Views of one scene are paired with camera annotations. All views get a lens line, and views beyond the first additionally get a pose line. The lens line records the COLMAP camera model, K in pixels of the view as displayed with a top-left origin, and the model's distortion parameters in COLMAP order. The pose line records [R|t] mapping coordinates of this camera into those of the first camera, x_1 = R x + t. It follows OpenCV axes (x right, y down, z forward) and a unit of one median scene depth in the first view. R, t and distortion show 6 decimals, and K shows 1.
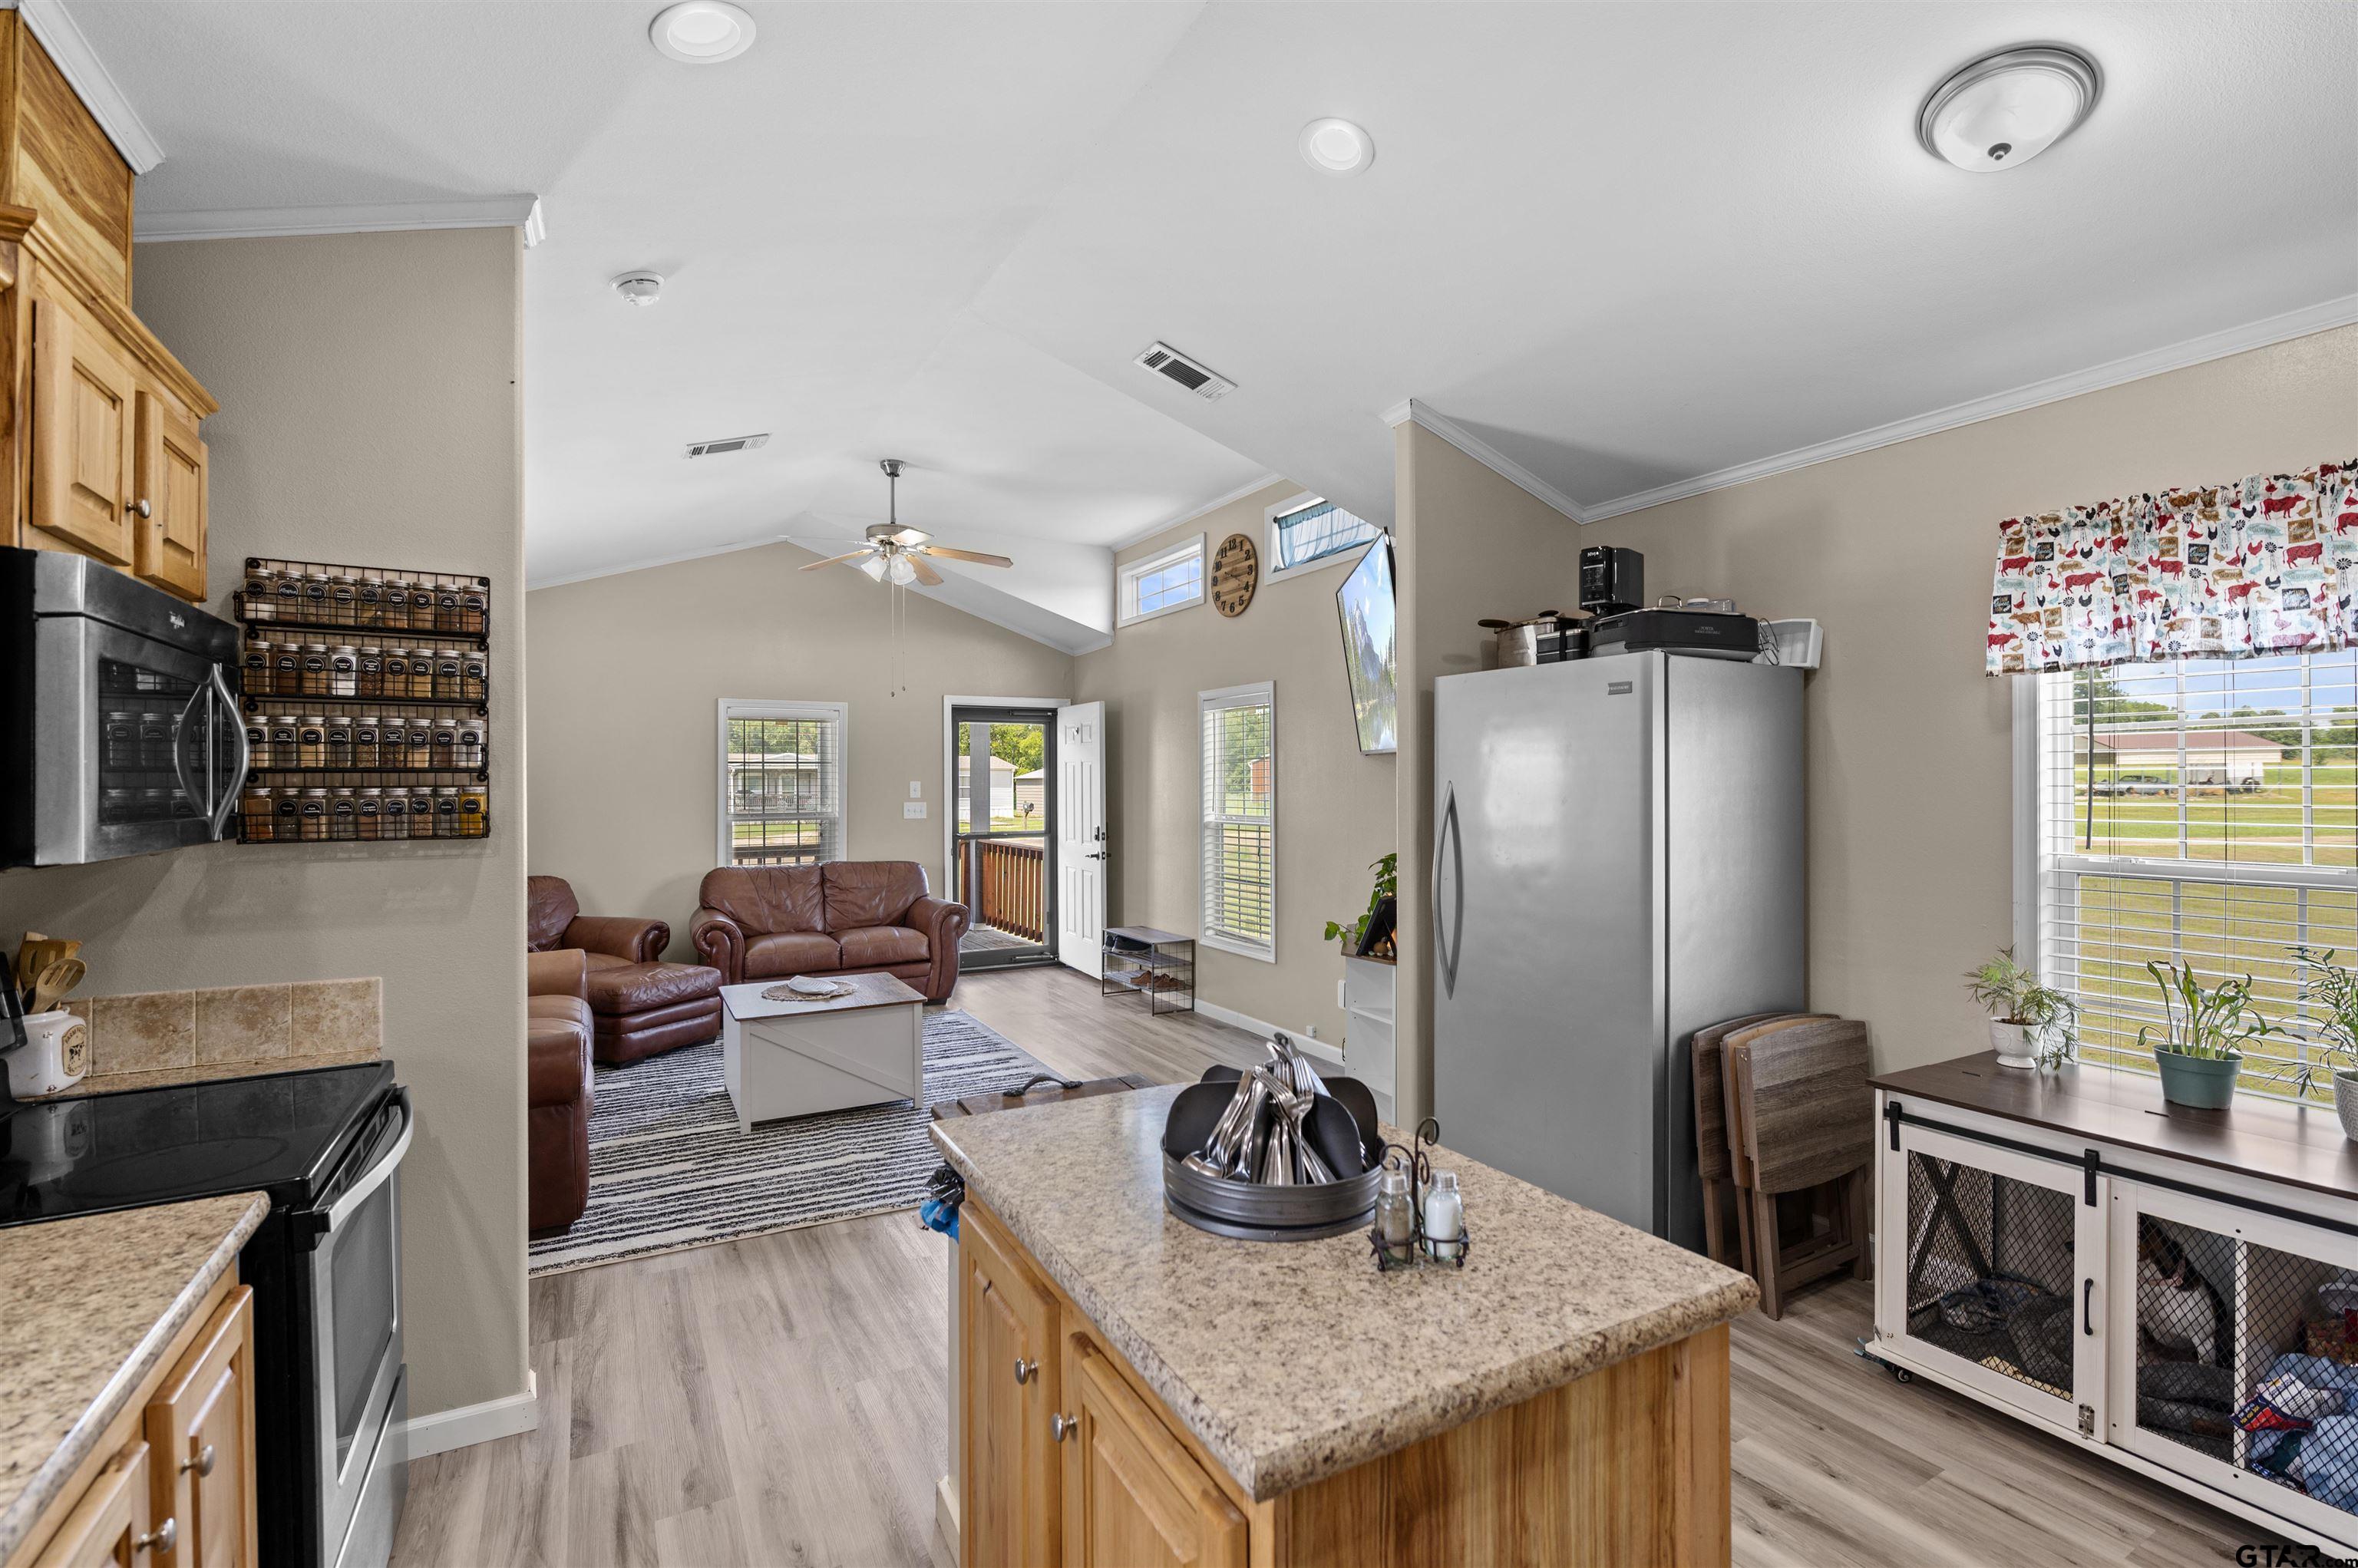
lens RADIAL K [[1063.3, 0, 1179.0], [0, 1063.3, 784.0], [0, 0, 1]] dist [-0.000648, -0.000036]
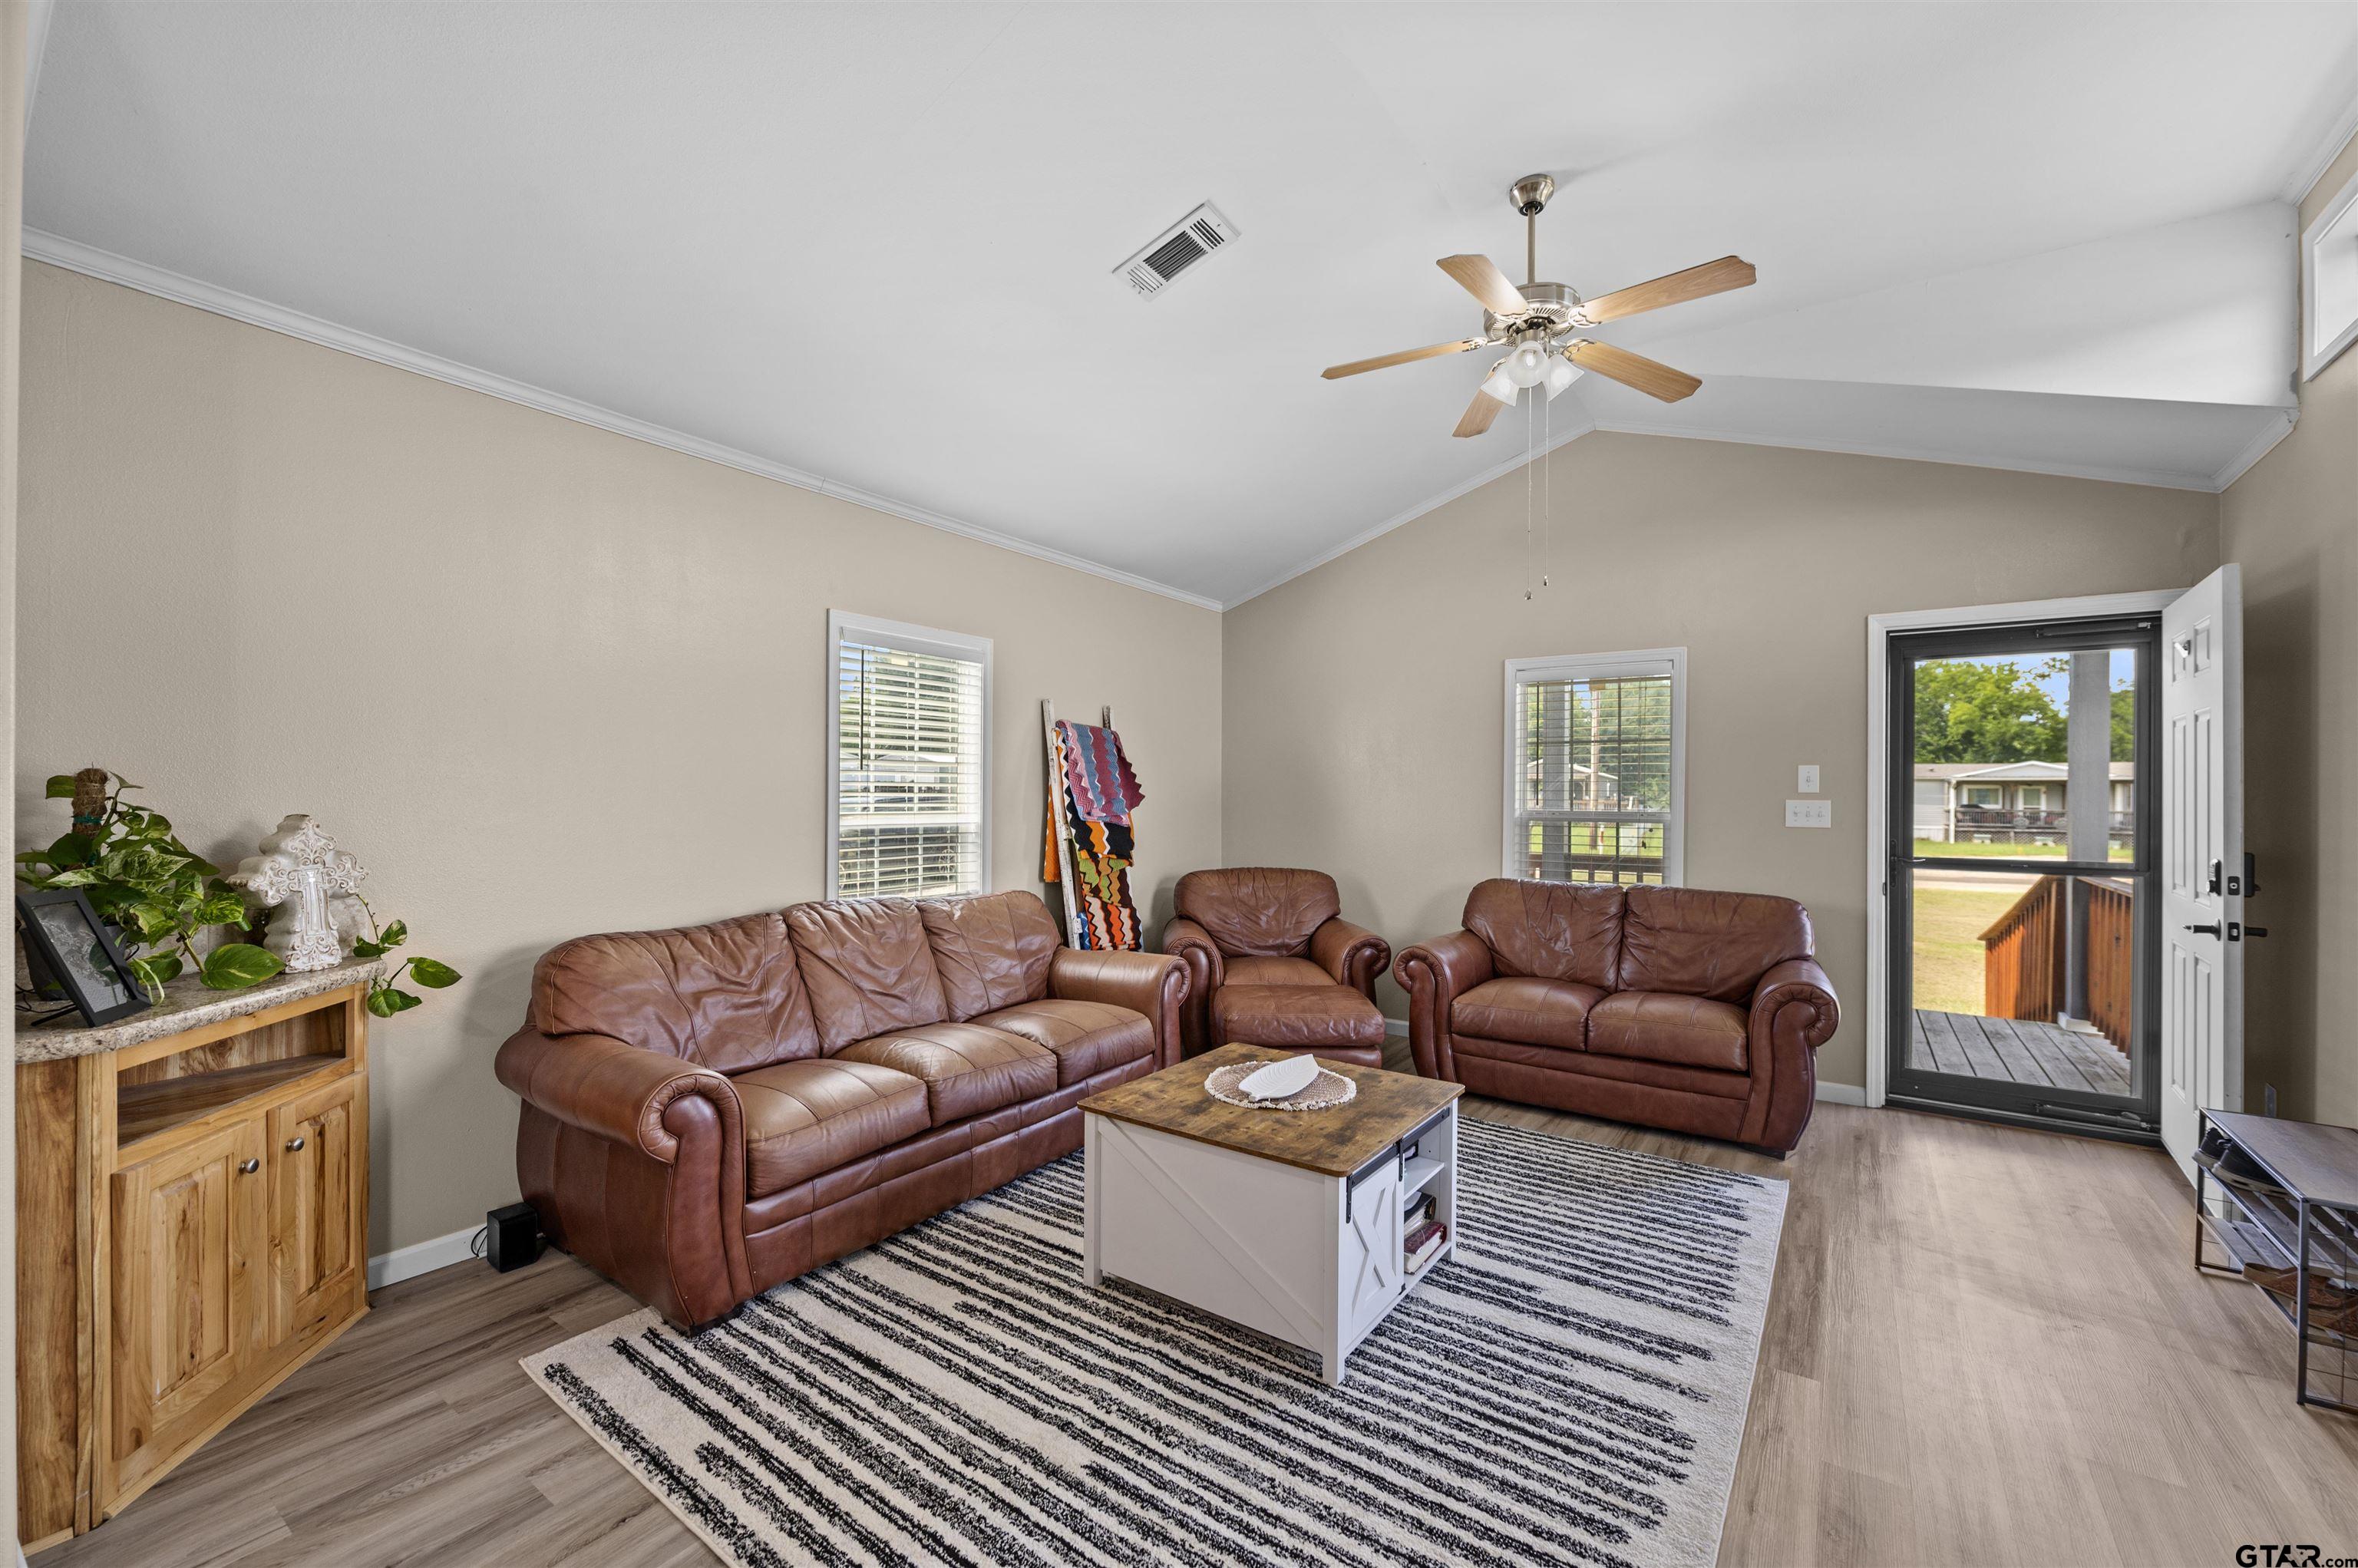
lens RADIAL K [[944.1, 0, 1184.7], [0, 944.1, 796.7], [0, 0, 1]] dist [-0.010716, 0.000027]
pose [[0.438385, 0.011415, -0.898715, 0.142354], [-0.009035, 0.999925, 0.008293, 0.026770], [0.898742, 0.004484, 0.438456, 0.858487]]
